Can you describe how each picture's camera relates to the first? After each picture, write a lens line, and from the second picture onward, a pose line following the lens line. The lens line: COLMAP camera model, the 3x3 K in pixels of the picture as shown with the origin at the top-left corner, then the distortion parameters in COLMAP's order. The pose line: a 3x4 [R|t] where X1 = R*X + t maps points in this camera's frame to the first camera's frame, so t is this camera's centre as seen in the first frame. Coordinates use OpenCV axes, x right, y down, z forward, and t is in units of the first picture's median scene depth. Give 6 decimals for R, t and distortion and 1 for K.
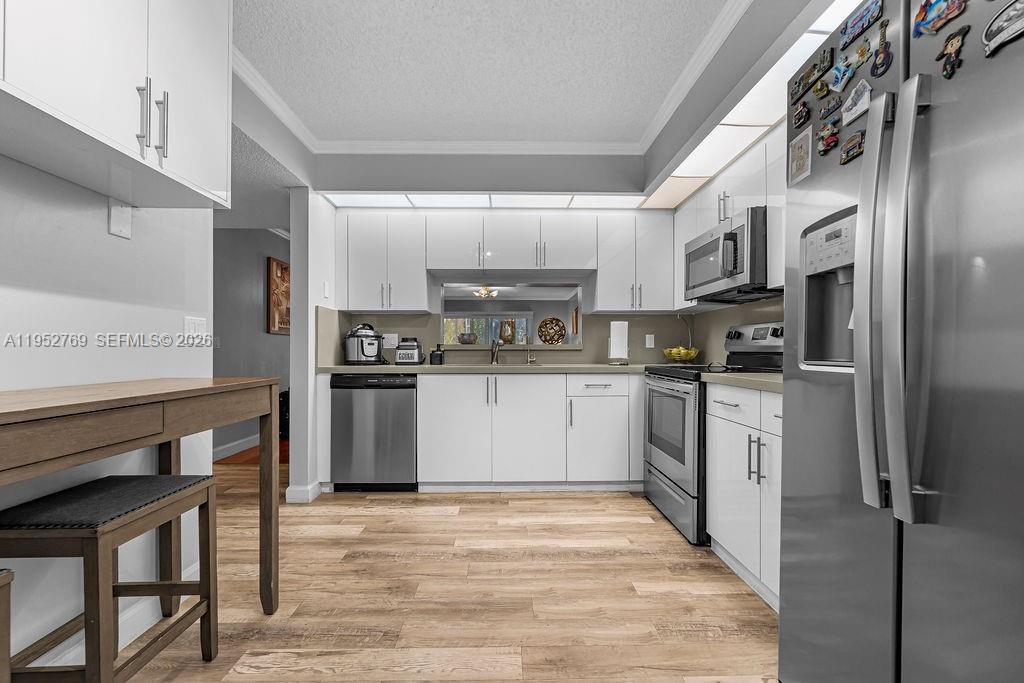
lens RADIAL K [[417.7, 0, 506.5], [0, 417.7, 351.0], [0, 0, 1]] dist [-0.001619, -0.001616]
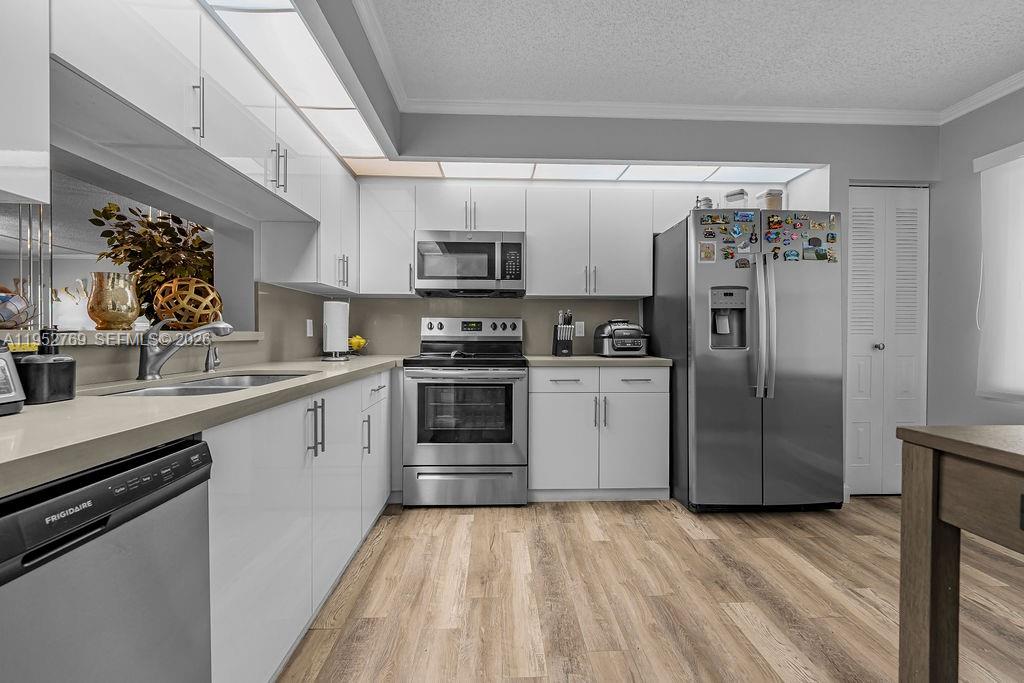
lens RADIAL K [[417.7, 0, 511.2], [0, 417.7, 338.5], [0, 0, 1]] dist [-0.001619, -0.001616]
pose [[-0.038014, -0.012751, 0.999196, -0.799200], [0.000140, 0.999919, 0.012766, -0.027007], [-0.999277, 0.000625, -0.038009, 1.189166]]
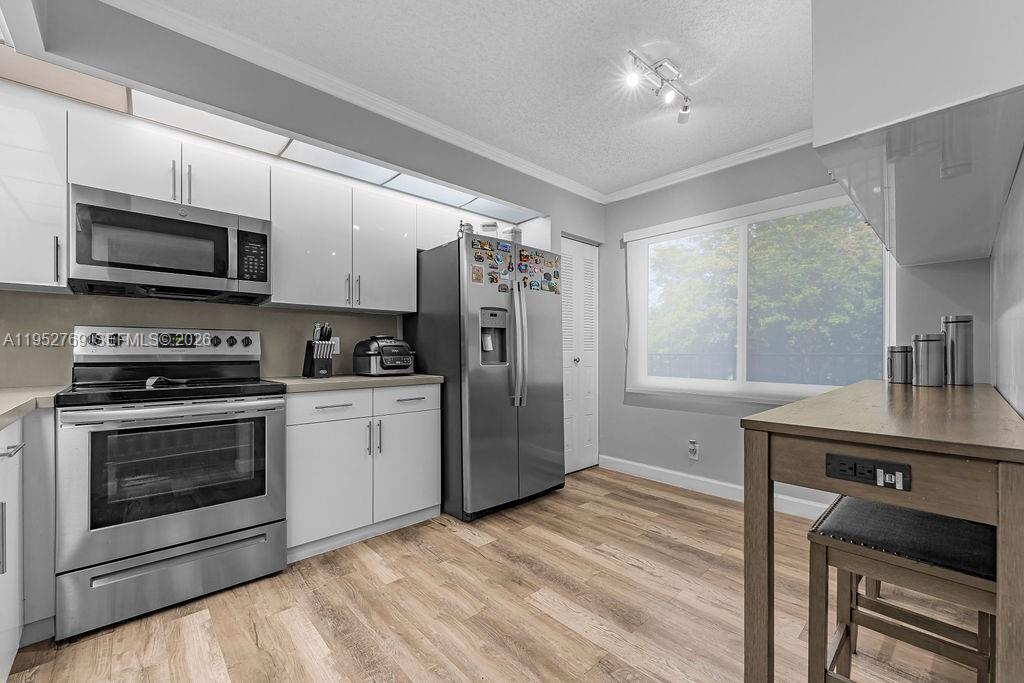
lens RADIAL K [[417.7, 0, 516.4], [0, 417.7, 352.3], [0, 0, 1]] dist [-0.001619, -0.001616]
pose [[-0.683469, -0.004242, 0.729967, -0.635049], [0.000970, 0.999977, 0.006719, -0.029519], [-0.729979, 0.005300, -0.683449, 1.374813]]
